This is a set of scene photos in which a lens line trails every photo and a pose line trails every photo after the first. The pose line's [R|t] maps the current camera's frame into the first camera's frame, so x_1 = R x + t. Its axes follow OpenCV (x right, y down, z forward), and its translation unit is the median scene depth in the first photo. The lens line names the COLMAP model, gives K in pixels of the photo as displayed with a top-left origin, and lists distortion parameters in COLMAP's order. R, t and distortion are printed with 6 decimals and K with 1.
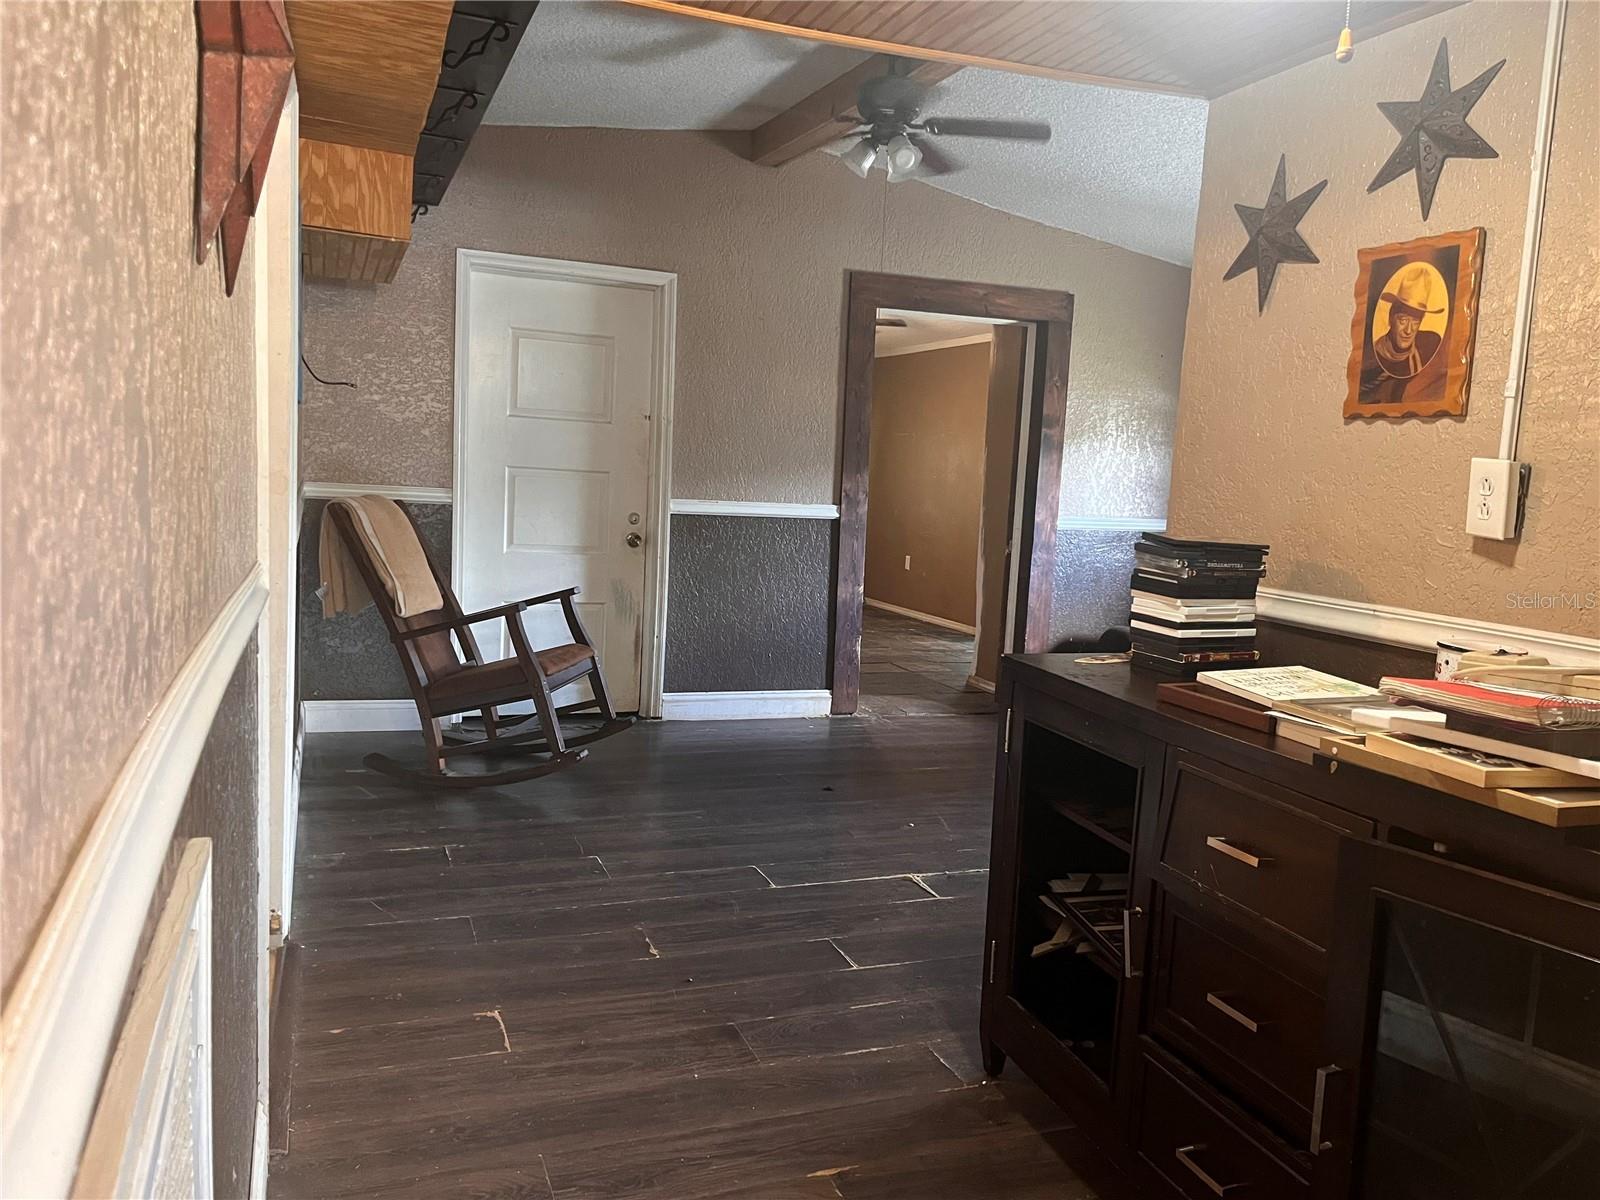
lens RADIAL K [[1215.2, 0, 798.7], [0, 1215.2, 595.9], [0, 0, 1]] dist [0.024073, -0.021640]
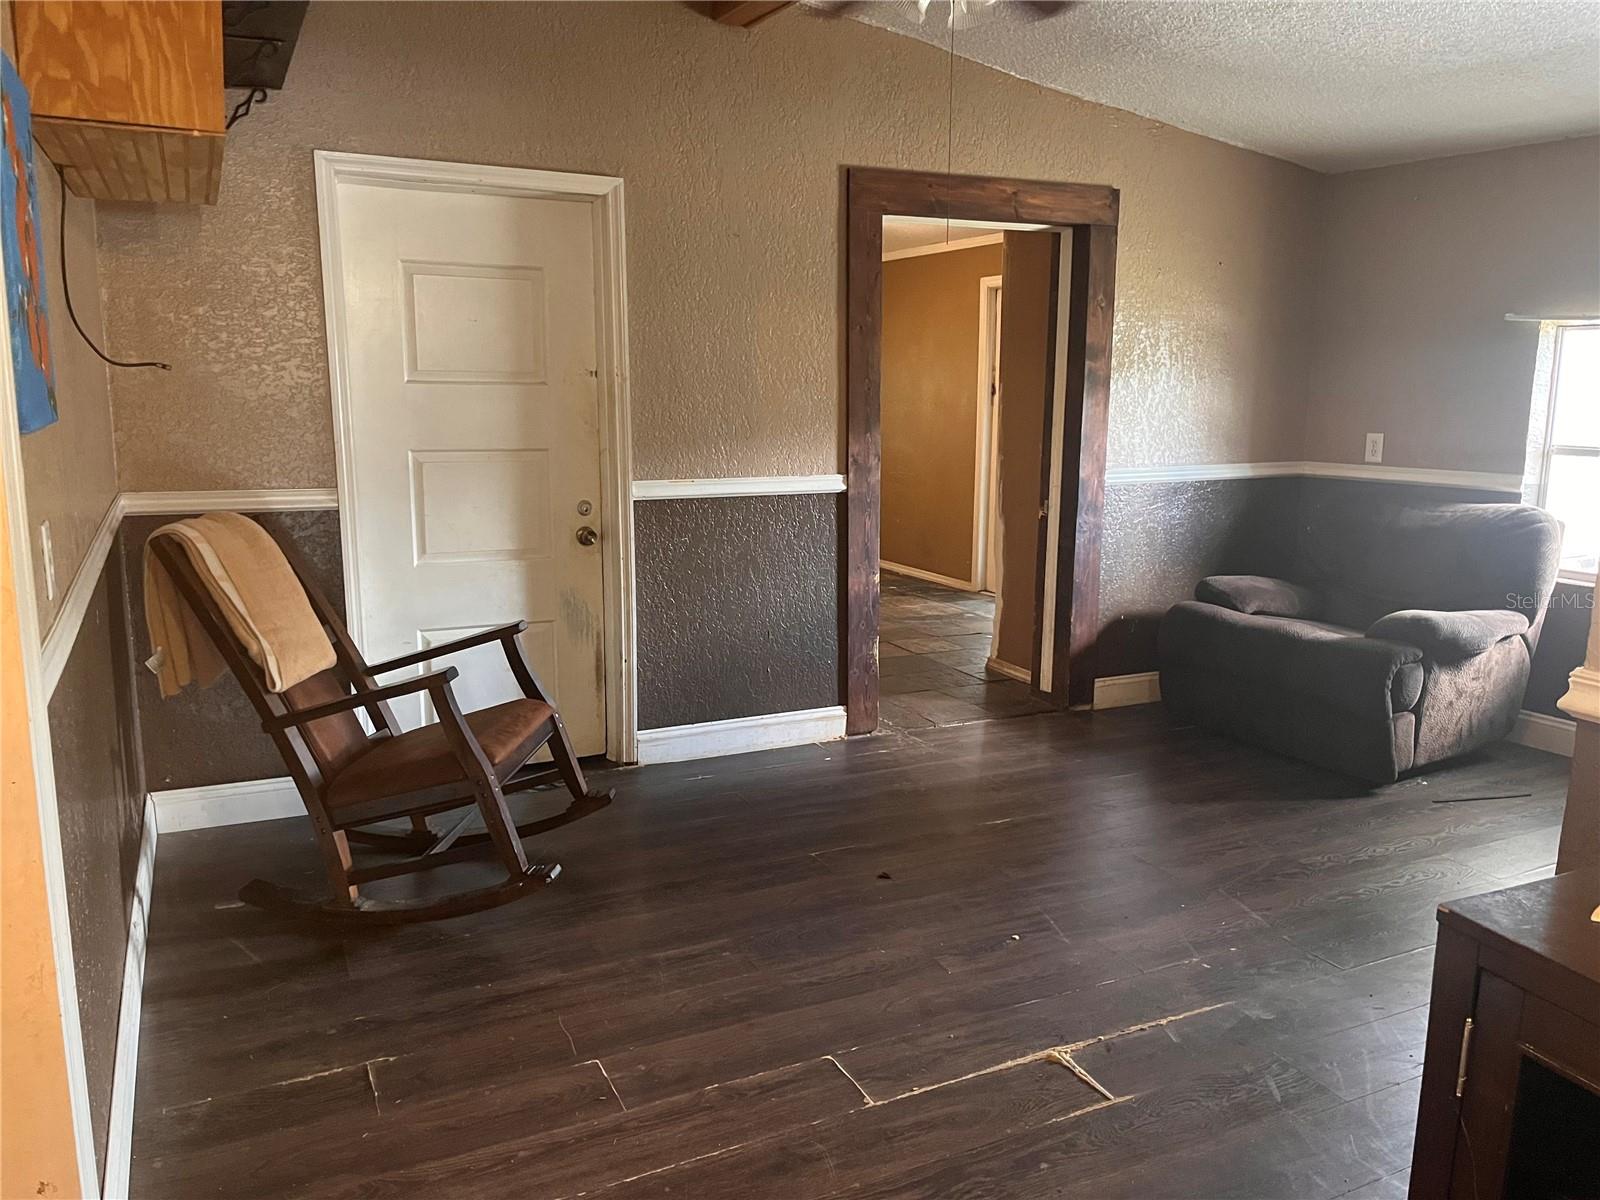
lens RADIAL K [[1215.2, 0, 809.8], [0, 1215.2, 602.4], [0, 0, 1]] dist [0.024073, -0.021640]
pose [[0.995209, -0.058450, 0.078377, -0.060061], [0.051900, 0.995184, 0.083154, -0.063031], [-0.082860, -0.078688, 0.993450, 0.232539]]
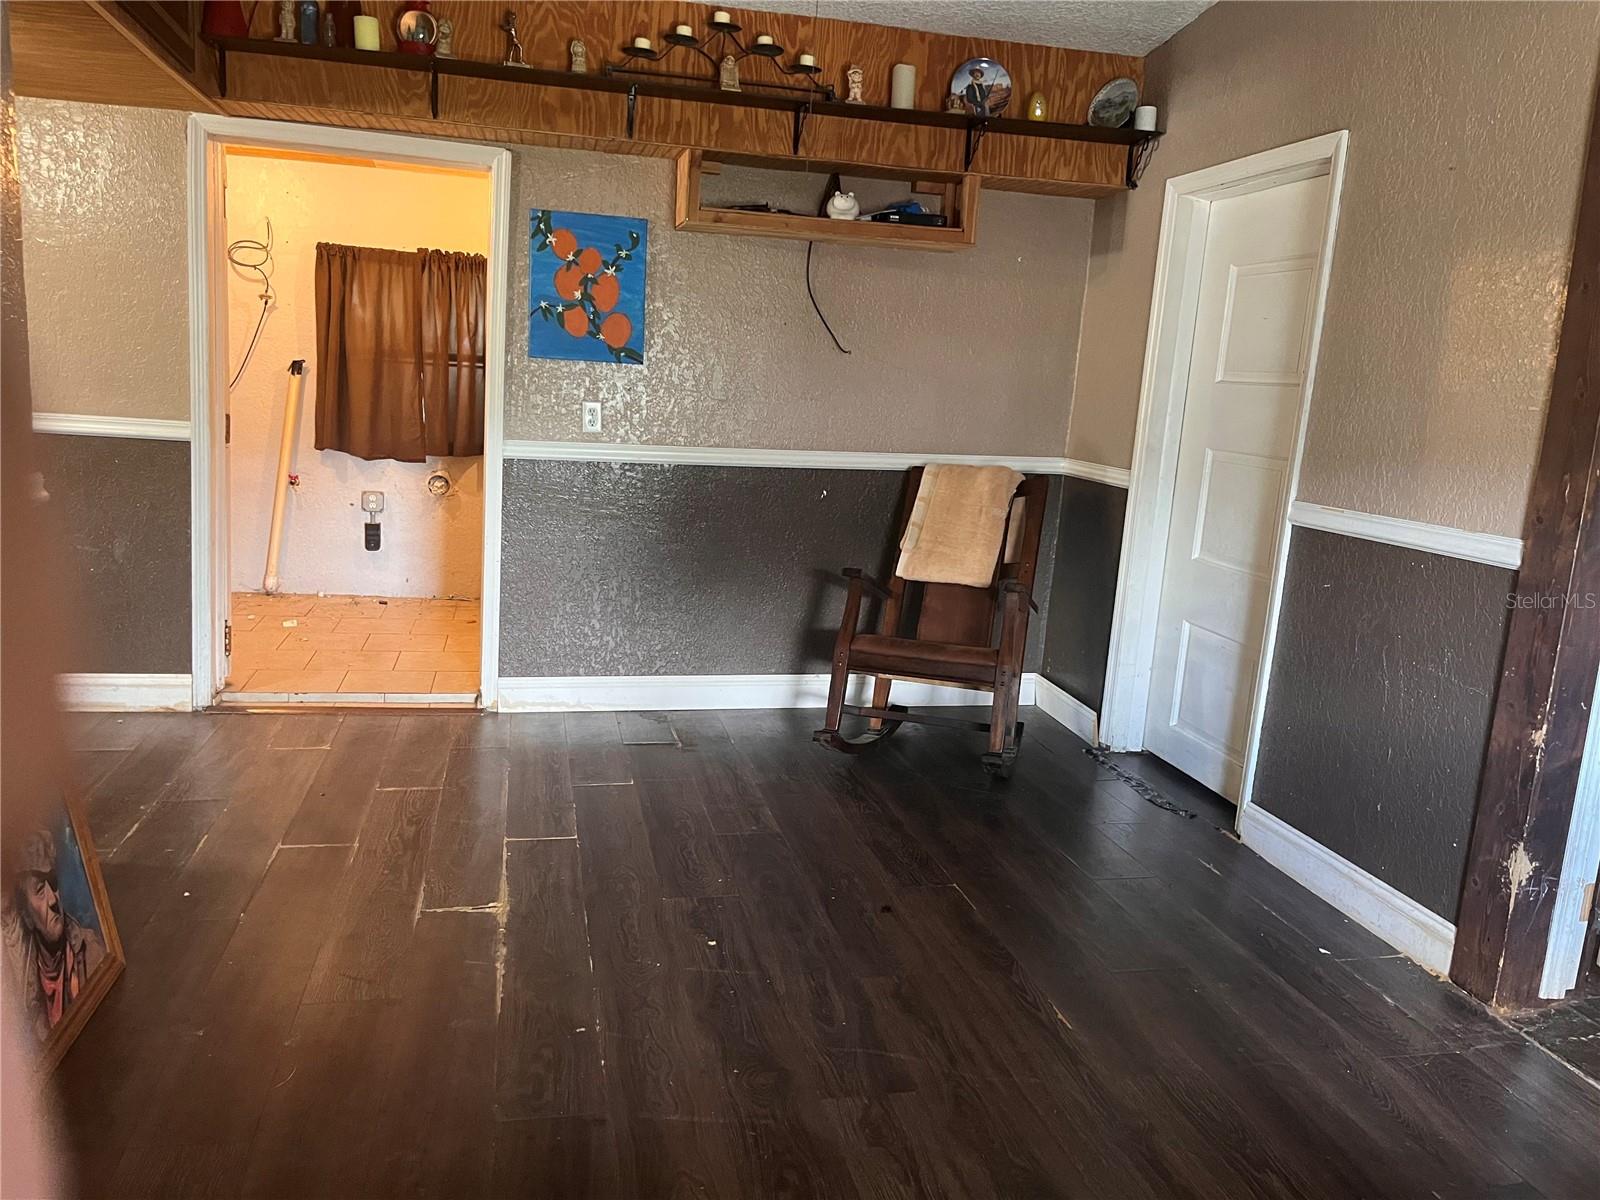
lens RADIAL K [[1215.2, 0, 799.5], [0, 1215.2, 591.1], [0, 0, 1]] dist [0.024073, -0.021640]
pose [[-0.140578, 0.106783, -0.984294, 0.560145], [-0.179958, 0.974851, 0.131460, -0.072377], [0.973577, 0.195612, -0.117826, 0.852194]]
